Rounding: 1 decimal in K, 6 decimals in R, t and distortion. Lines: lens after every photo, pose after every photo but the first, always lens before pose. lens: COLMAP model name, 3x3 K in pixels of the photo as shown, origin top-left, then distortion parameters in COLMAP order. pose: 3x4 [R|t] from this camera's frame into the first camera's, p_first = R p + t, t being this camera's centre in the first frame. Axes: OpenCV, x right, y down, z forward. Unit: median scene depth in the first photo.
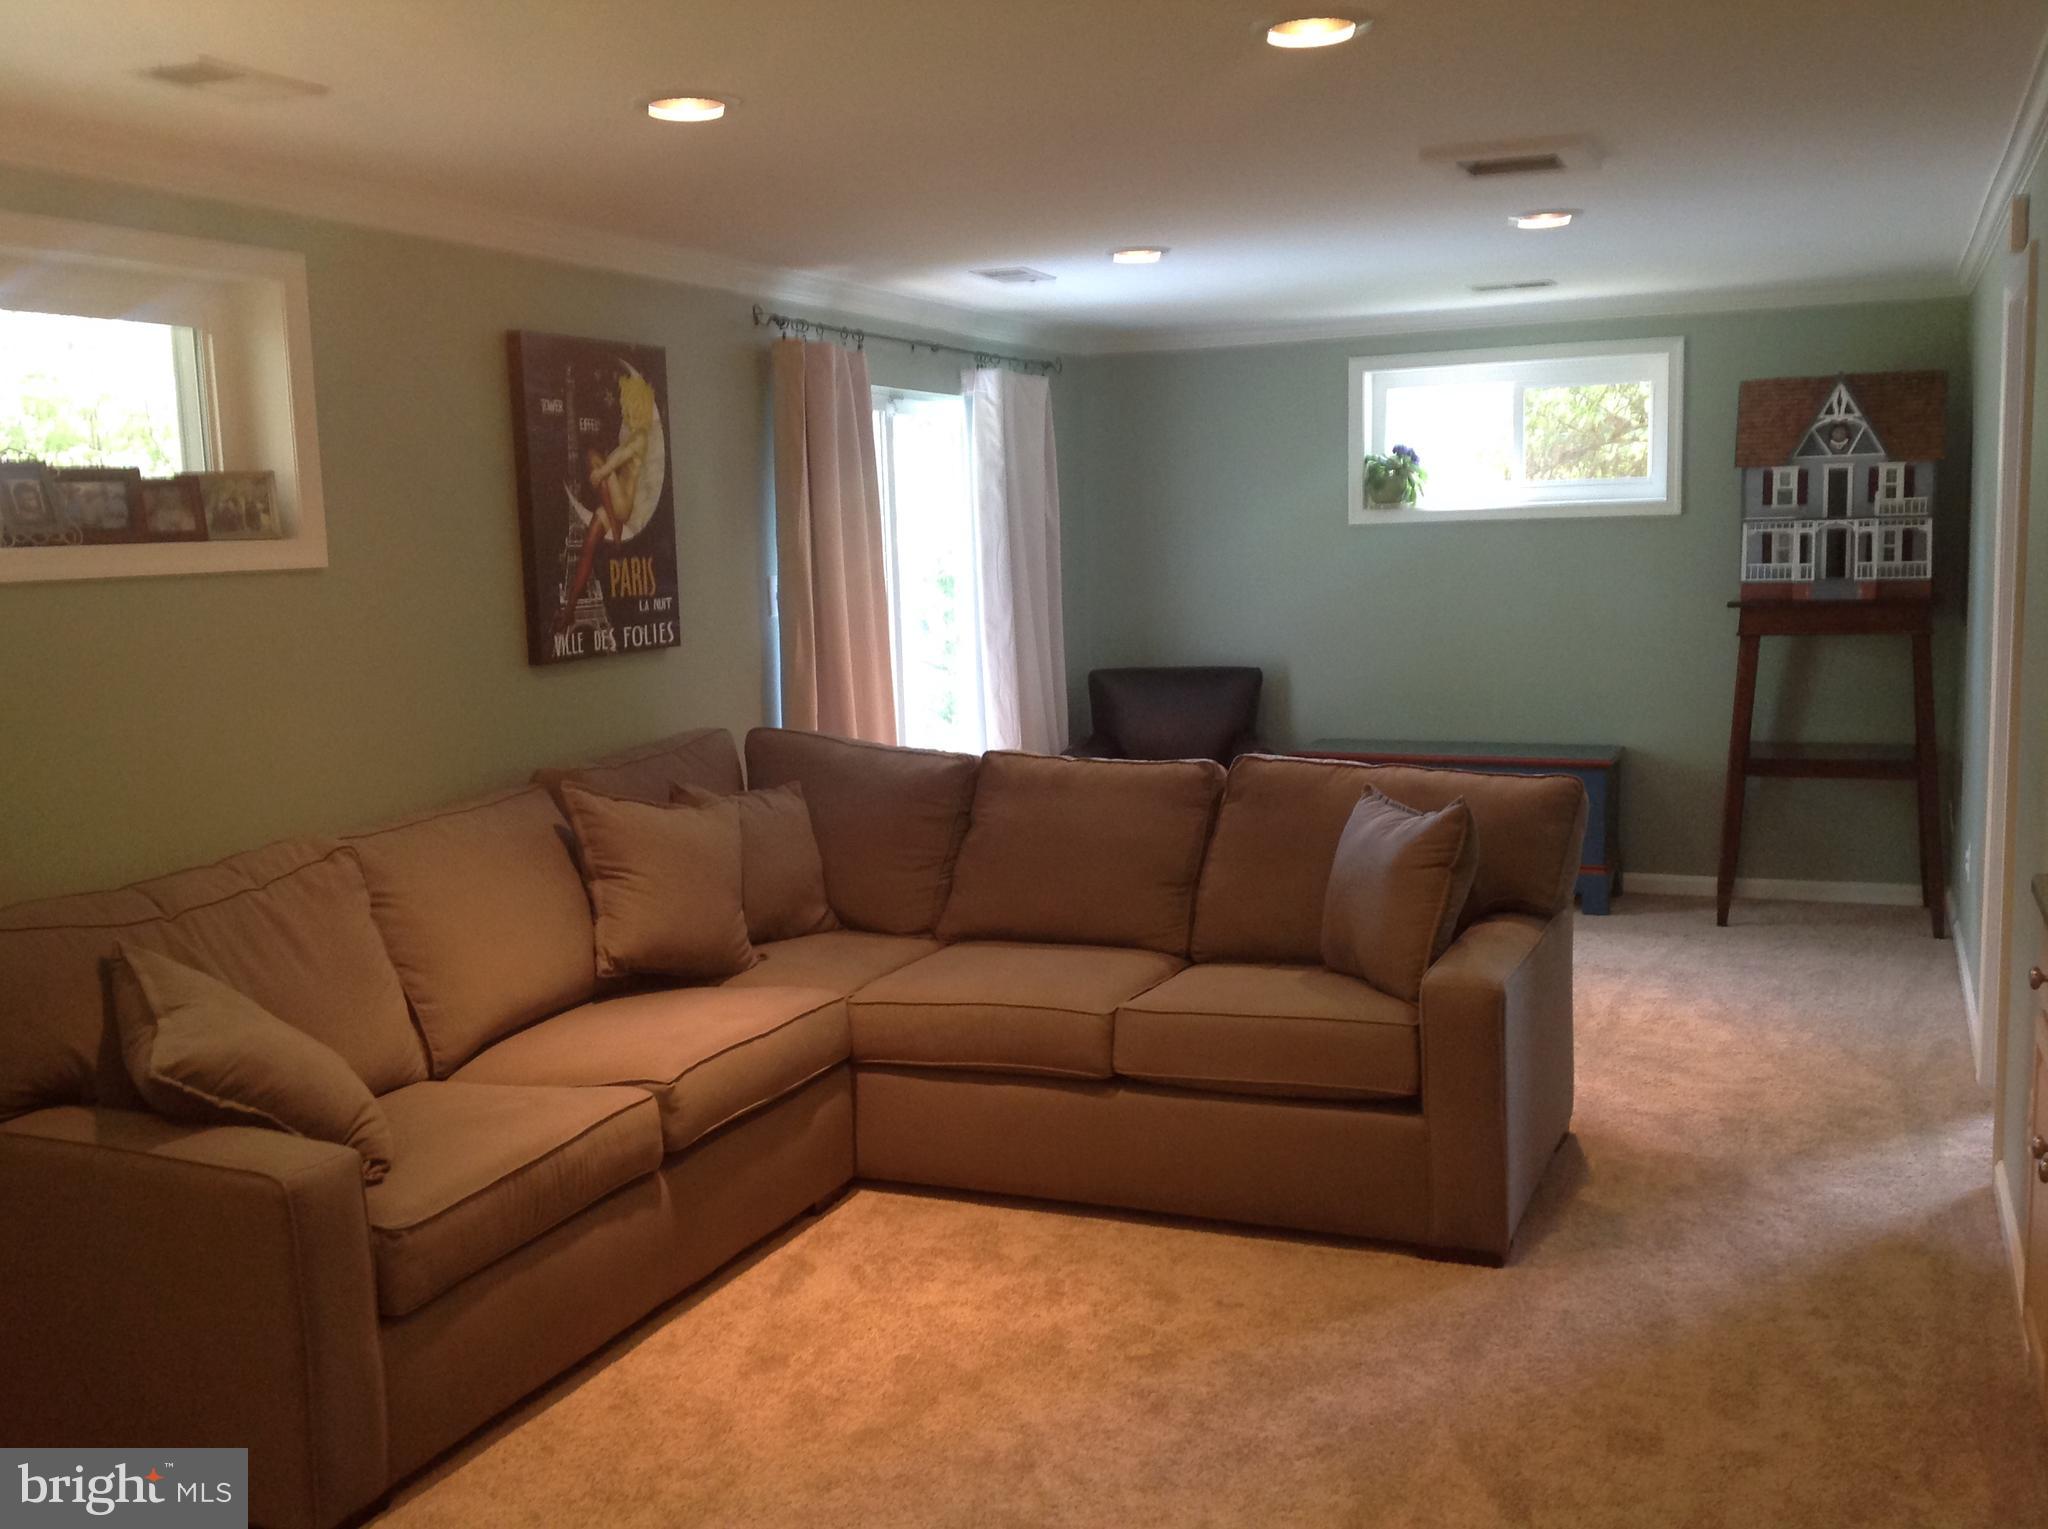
lens RADIAL K [[1968.5, 0, 1024.0], [0, 1968.5, 764.5], [0, 0, 1]] dist [0.262782, -0.616644]
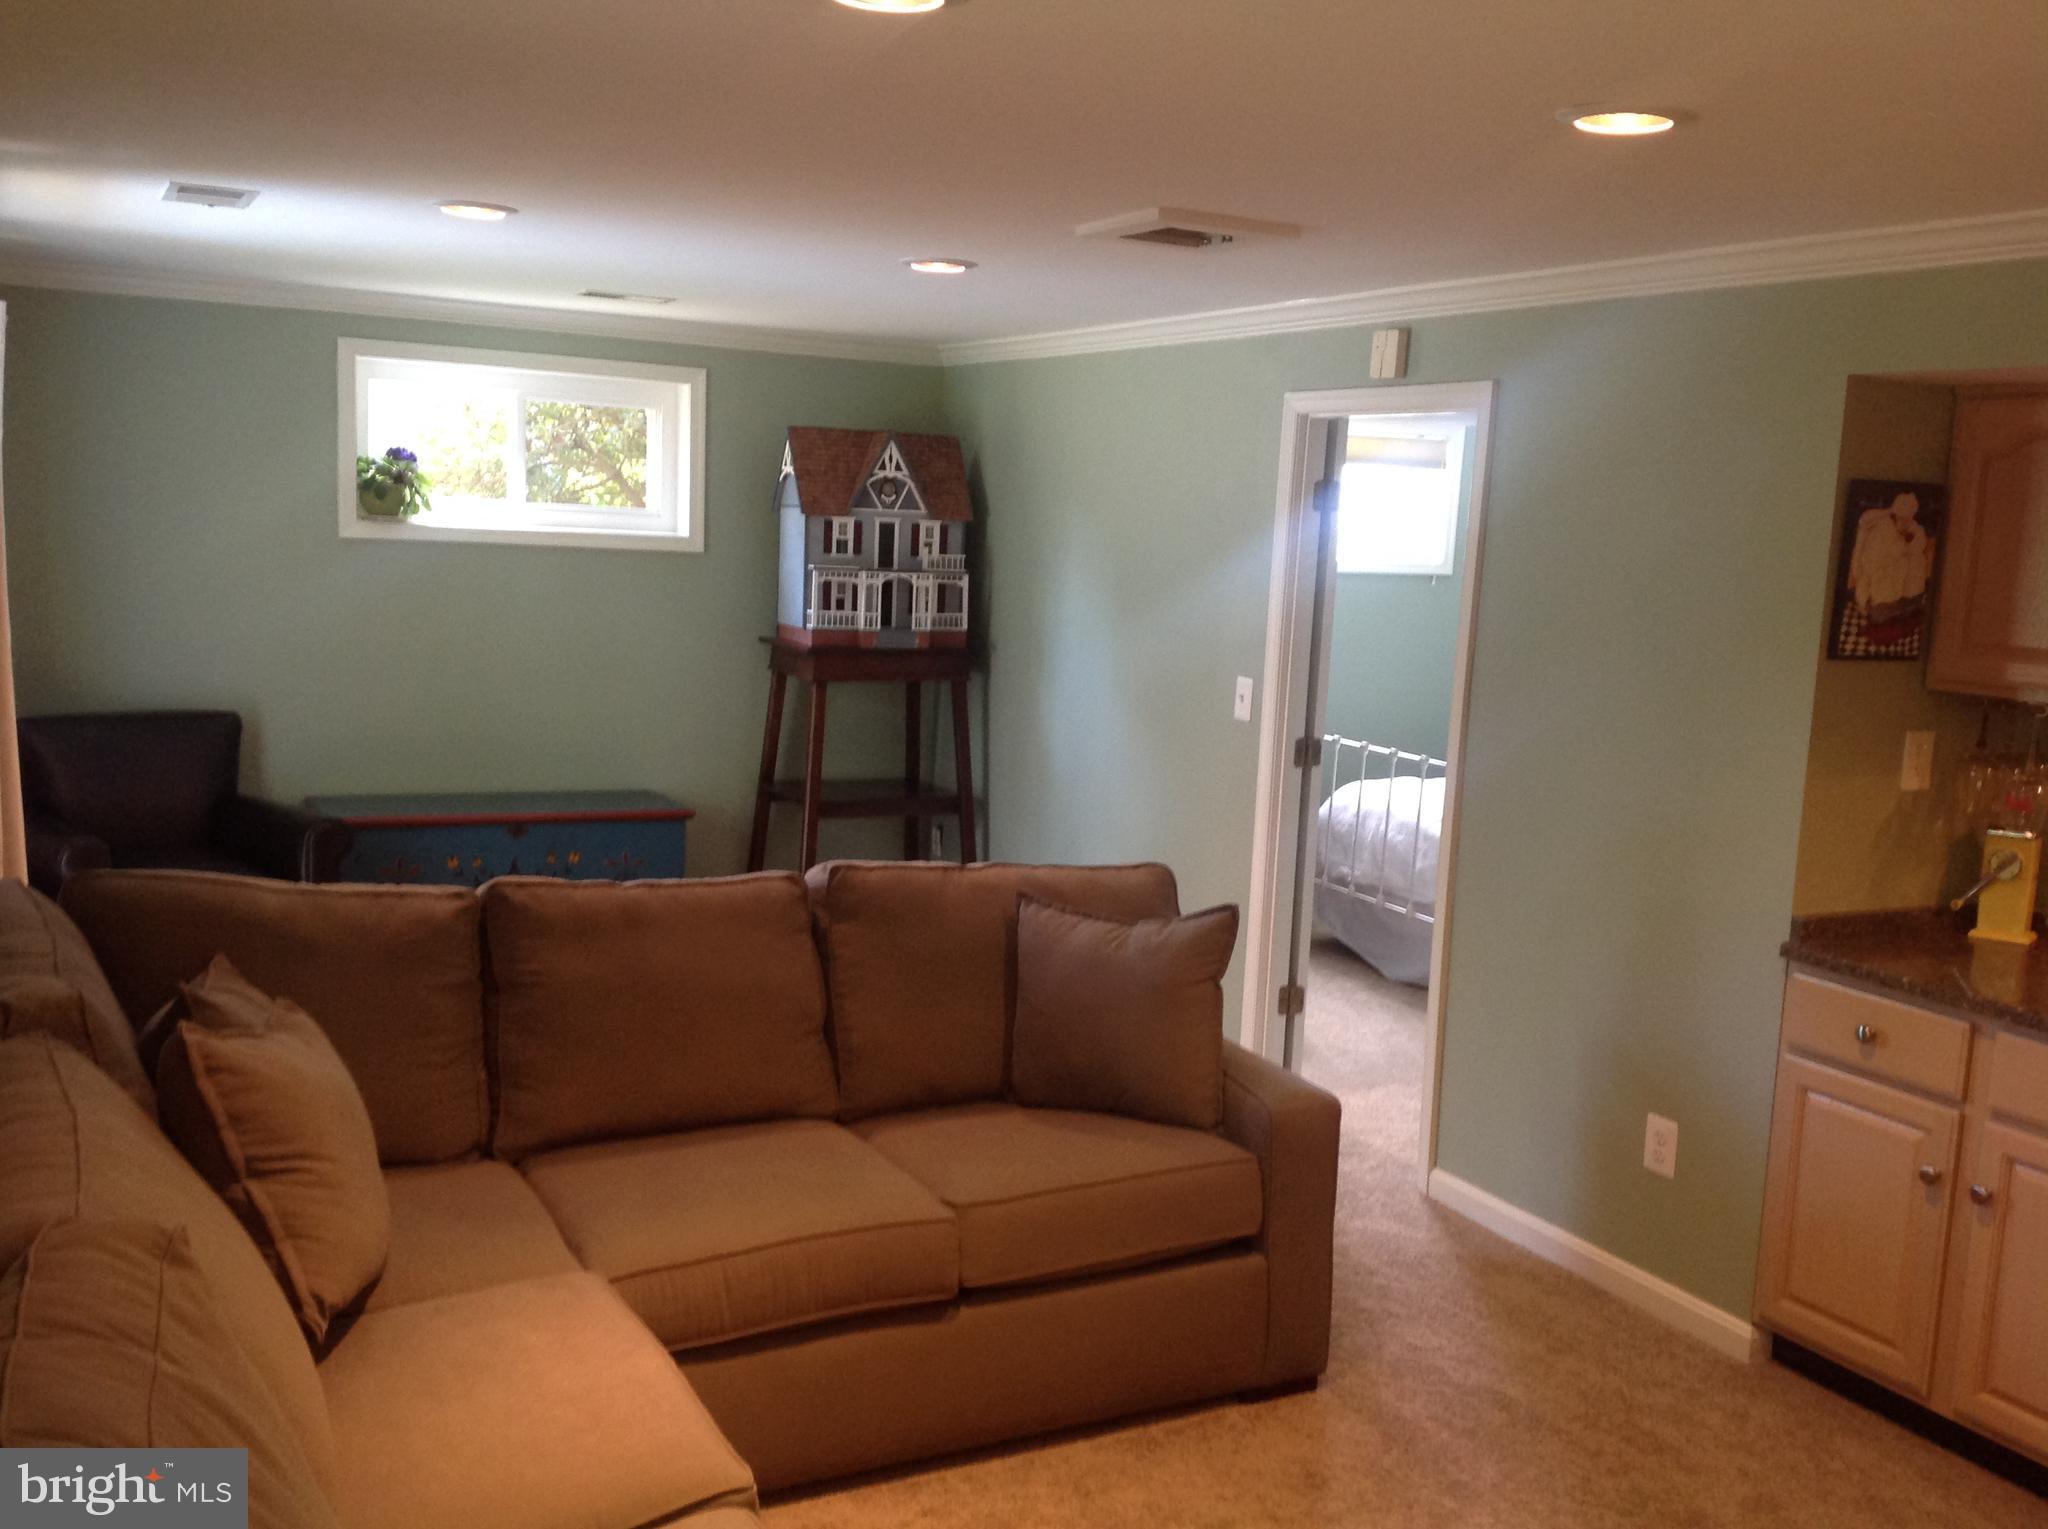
lens RADIAL K [[1968.5, 0, 1024.0], [0, 1968.5, 764.5], [0, 0, 1]] dist [0.262782, -0.616644]
pose [[0.636704, -0.045722, 0.769751, -0.350830], [0.032866, 0.998943, 0.032150, -0.051781], [-0.770407, 0.004829, 0.637534, 0.293390]]
